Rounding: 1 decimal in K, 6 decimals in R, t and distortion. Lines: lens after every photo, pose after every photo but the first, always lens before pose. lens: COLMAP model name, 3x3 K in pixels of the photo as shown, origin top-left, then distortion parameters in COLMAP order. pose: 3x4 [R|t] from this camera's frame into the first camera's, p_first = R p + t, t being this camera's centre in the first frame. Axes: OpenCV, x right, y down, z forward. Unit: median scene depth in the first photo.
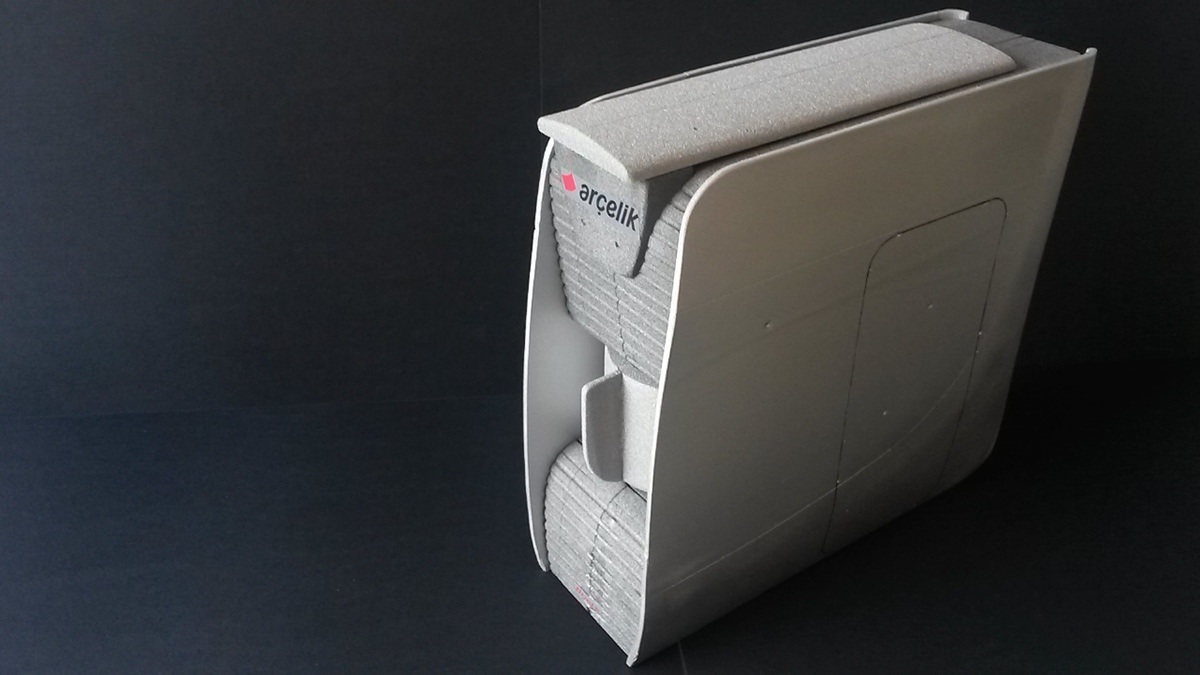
lens RADIAL K [[1041.5, 0, 600.0], [0, 1041.5, 337.5], [0, 0, 1]] dist [0.098270, -0.093677]
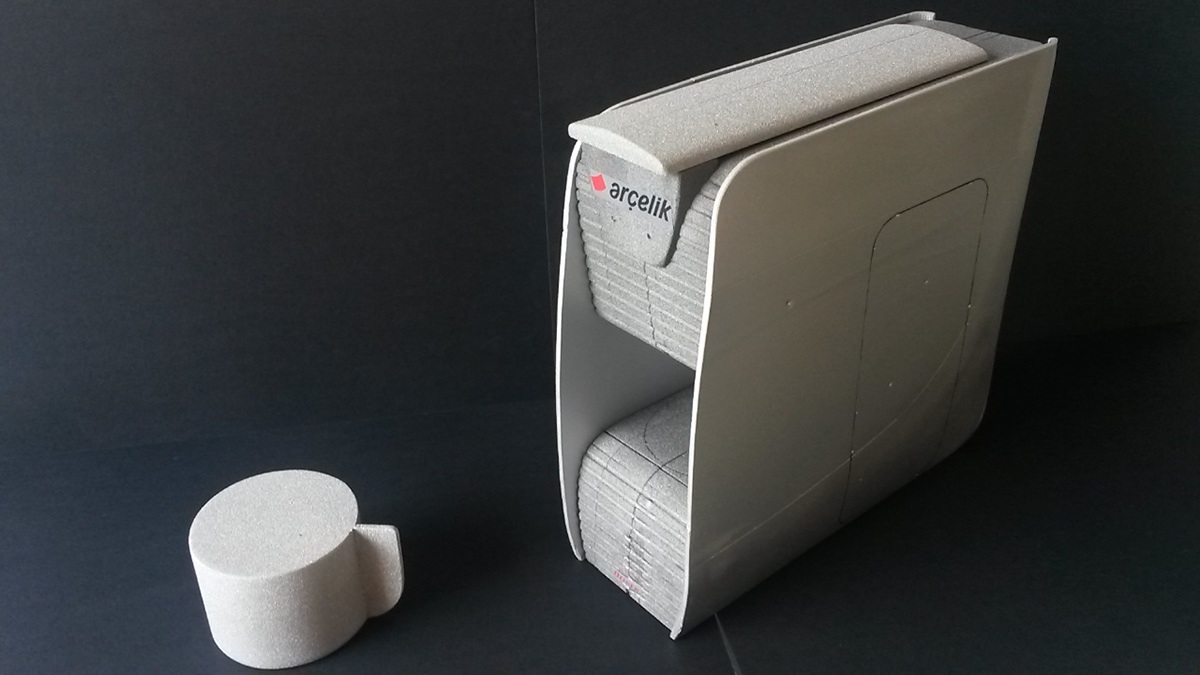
lens RADIAL K [[1041.5, 0, 600.0], [0, 1041.5, 337.5], [0, 0, 1]] dist [0.098270, -0.093677]
pose [[0.996364, -0.067400, 0.052120, -0.087282], [0.068962, 0.997204, -0.028771, 0.038422], [-0.050035, 0.032261, 0.998226, -0.065276]]
